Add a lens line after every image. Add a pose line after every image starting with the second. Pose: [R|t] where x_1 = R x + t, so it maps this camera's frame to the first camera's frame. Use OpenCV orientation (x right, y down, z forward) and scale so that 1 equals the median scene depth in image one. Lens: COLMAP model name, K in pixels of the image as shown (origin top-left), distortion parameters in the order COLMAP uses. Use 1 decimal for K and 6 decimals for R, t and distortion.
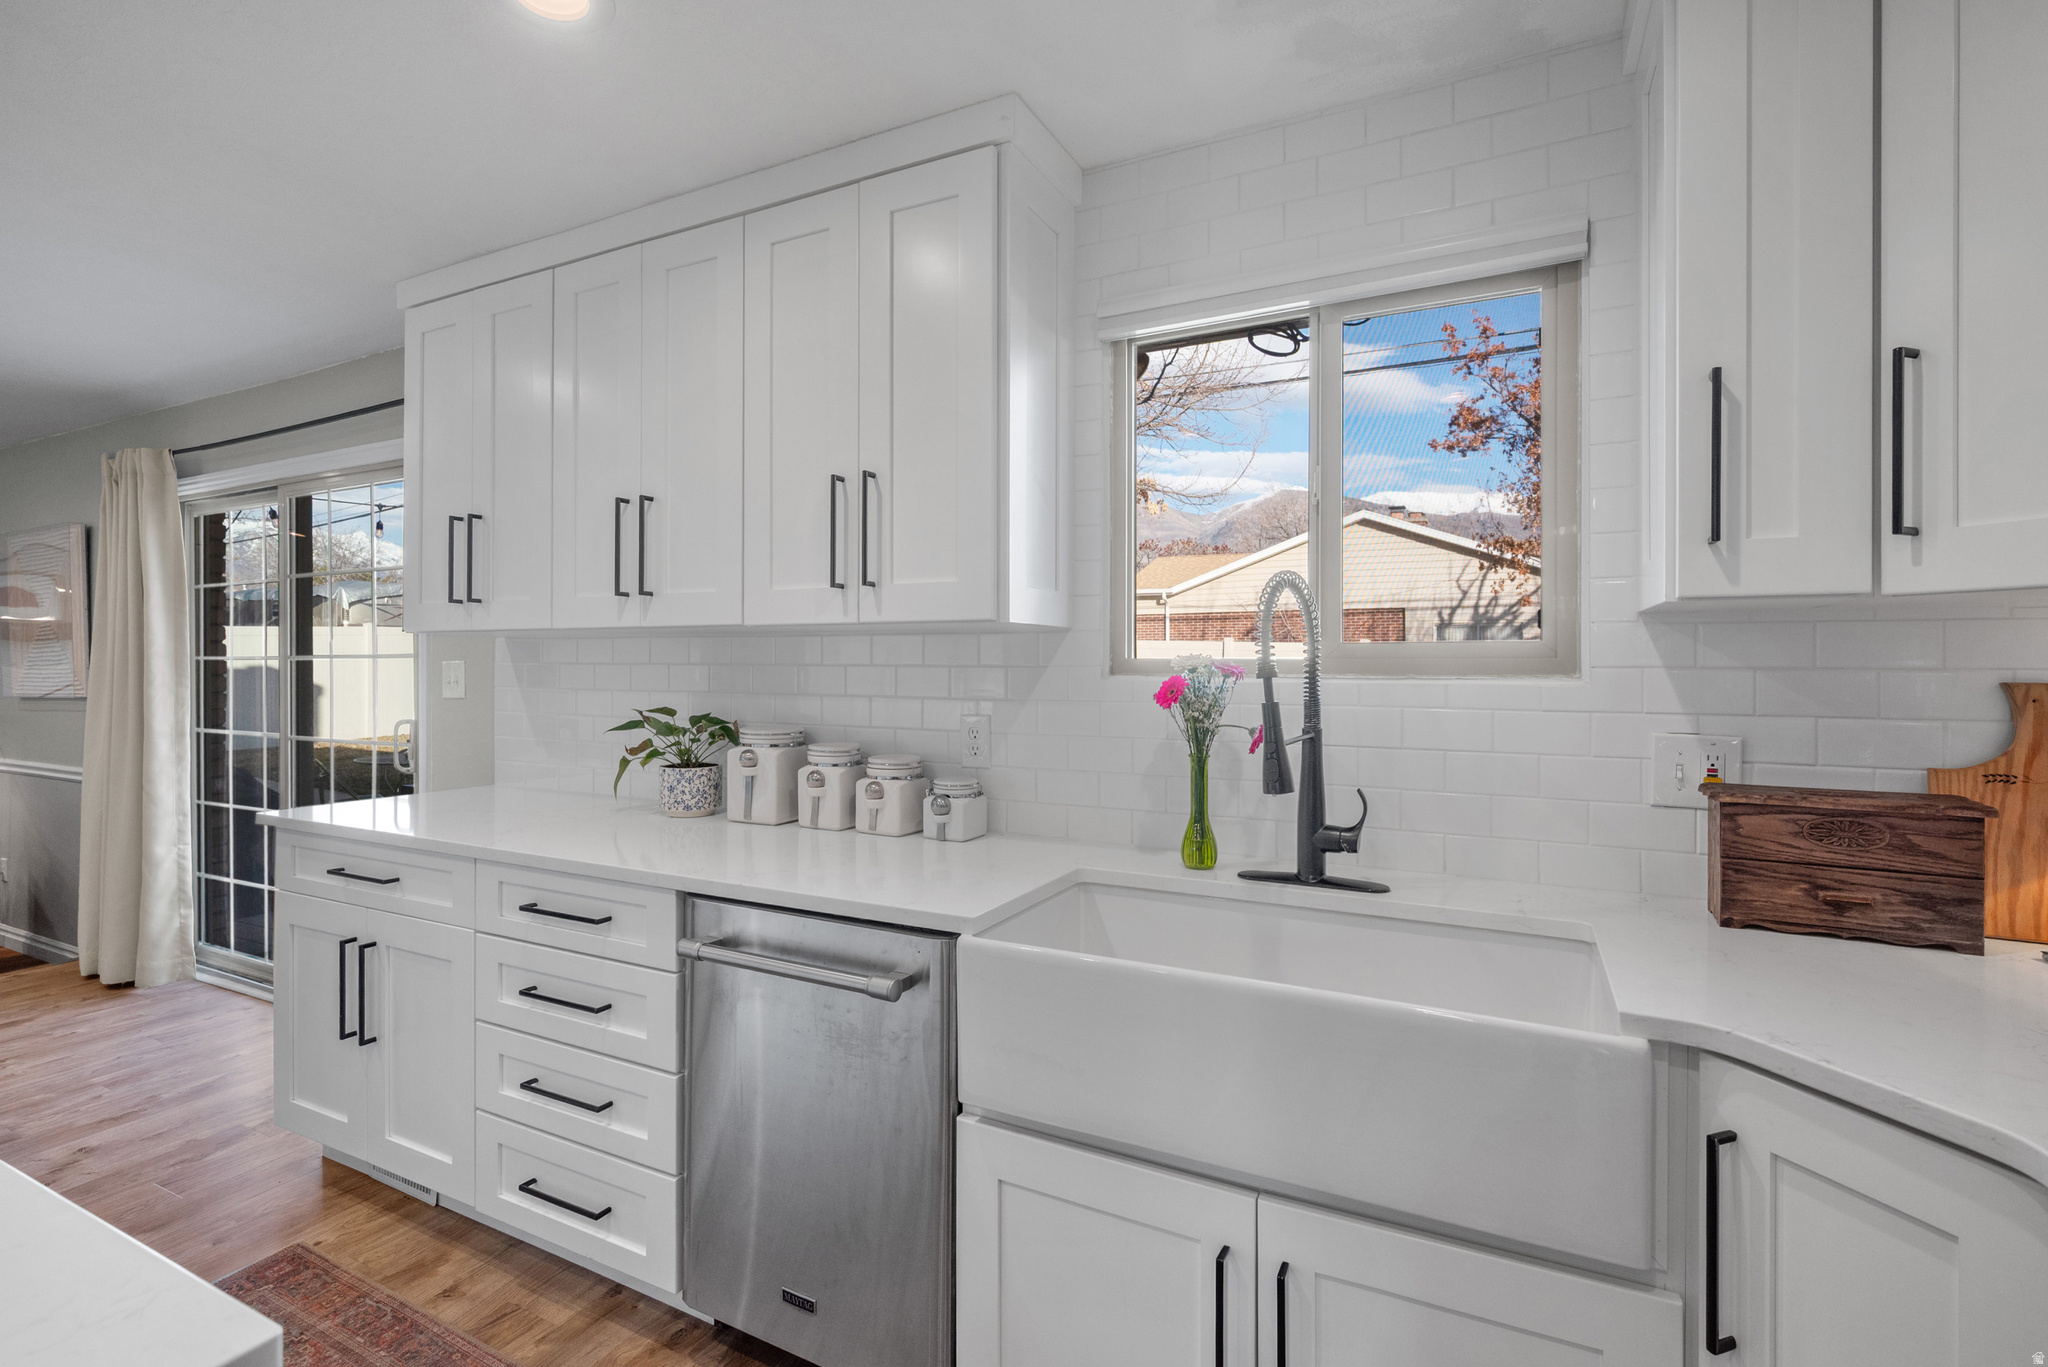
lens RADIAL K [[922.0, 0, 1039.5], [0, 922.0, 681.3], [0, 0, 1]] dist [-0.000408, 0.000579]
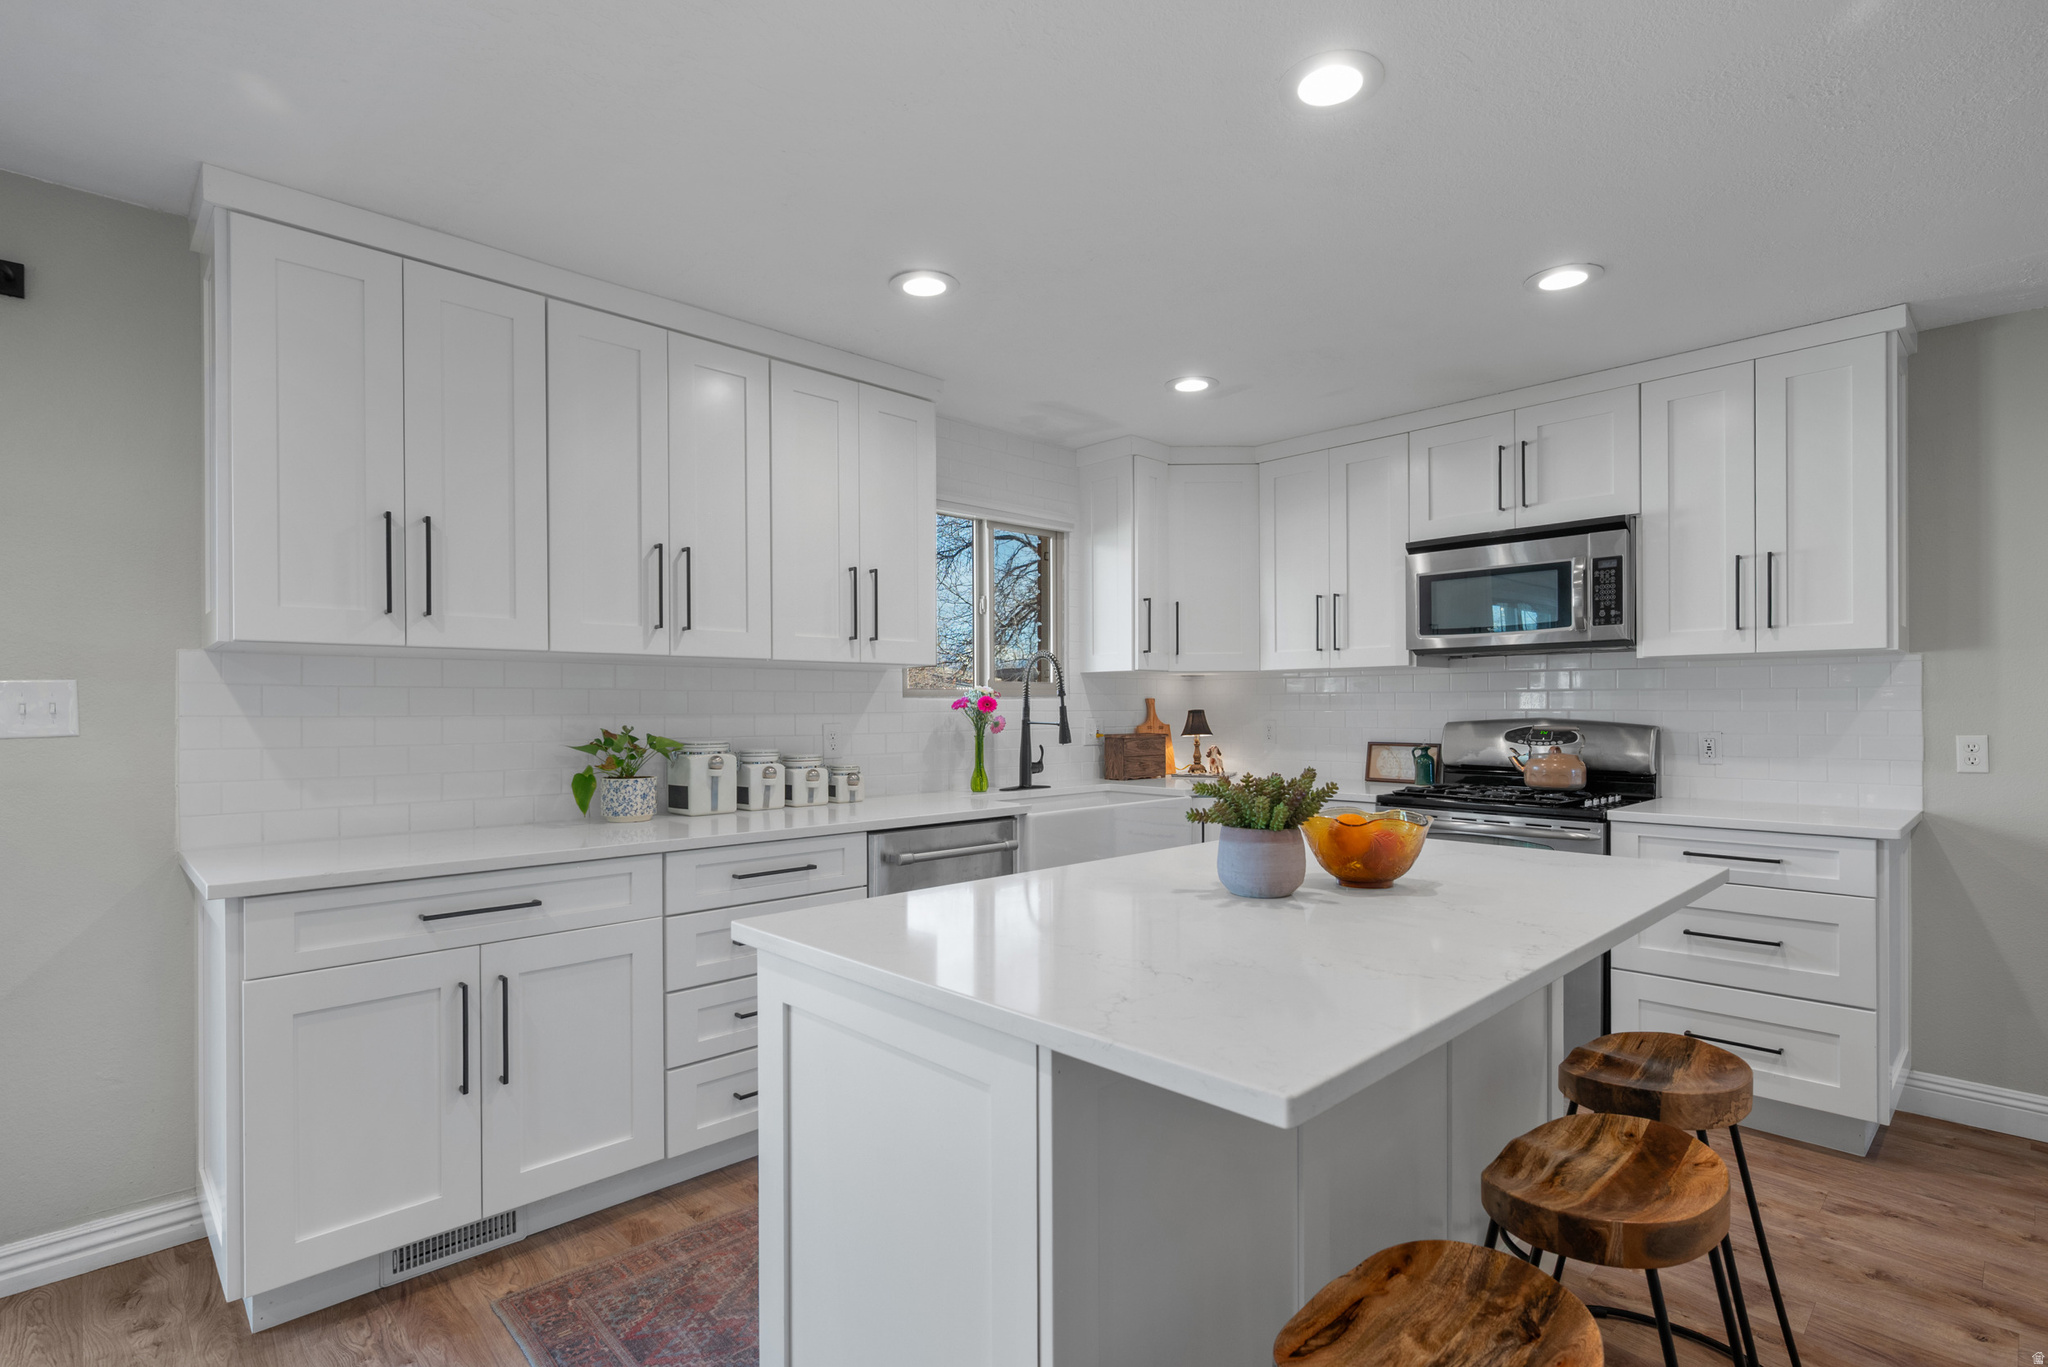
lens RADIAL K [[975.4, 0, 1027.5], [0, 975.4, 705.7], [0, 0, 1]] dist [-0.002074, 0.000208]
pose [[0.333849, -0.003044, 0.942622, -1.654757], [0.016871, 0.999854, -0.002746, 0.018962], [-0.942476, 0.016819, 0.333851, 0.165669]]
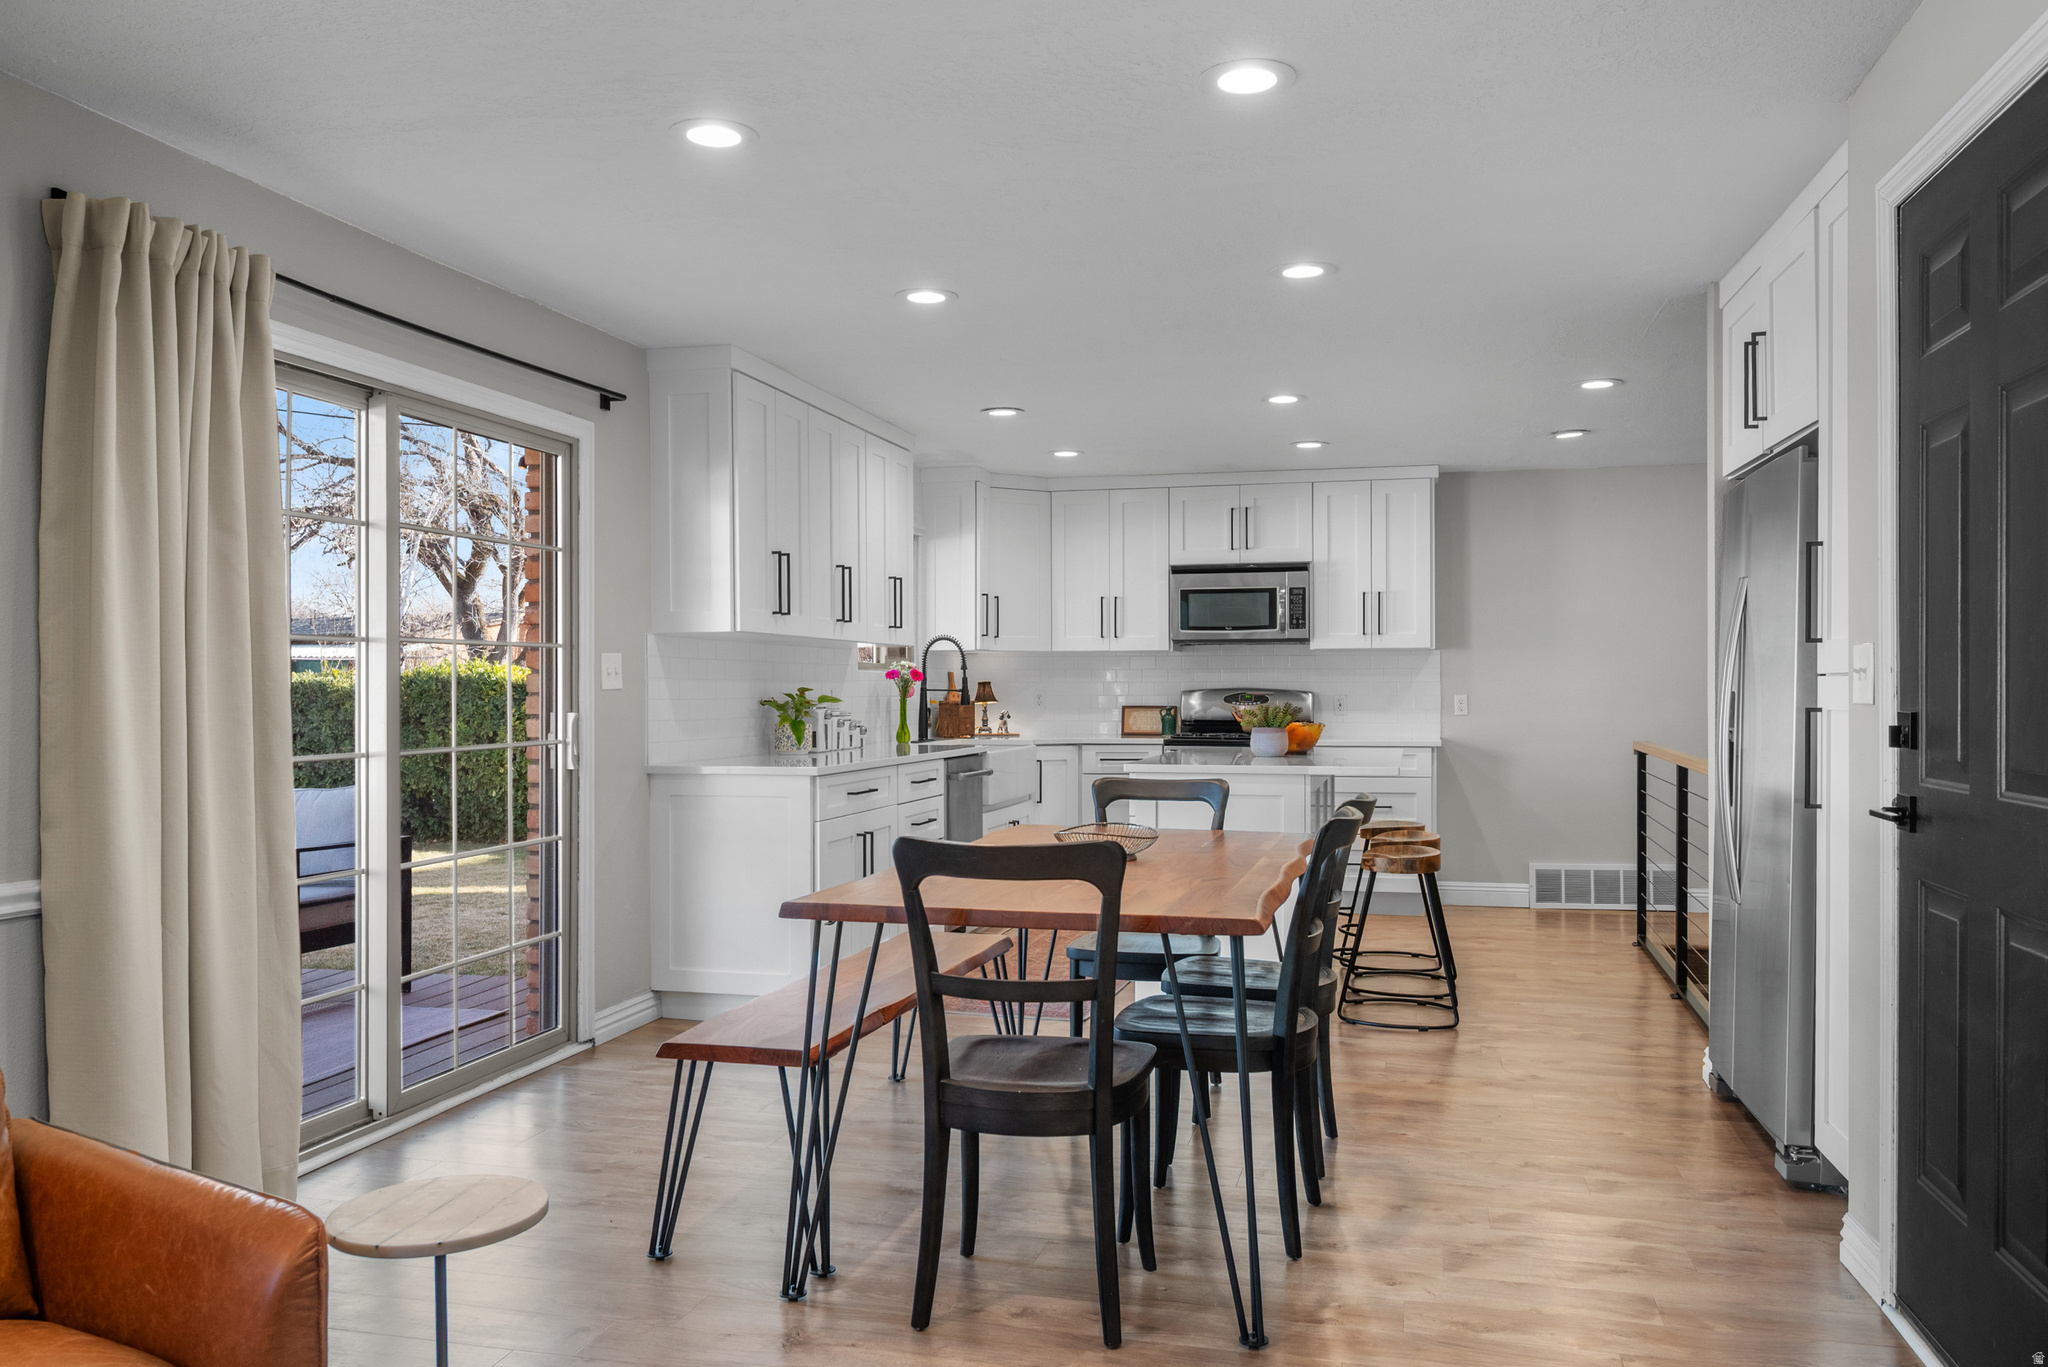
lens RADIAL K [[1433.5, 0, 1023.2], [0, 1433.5, 685.2], [0, 0, 1]] dist [0.000643, -0.000122]
pose [[-0.189098, -0.002647, 0.981955, -3.578772], [0.012395, 0.999910, 0.005082, 0.020084], [-0.981880, 0.013132, -0.189048, 1.320995]]
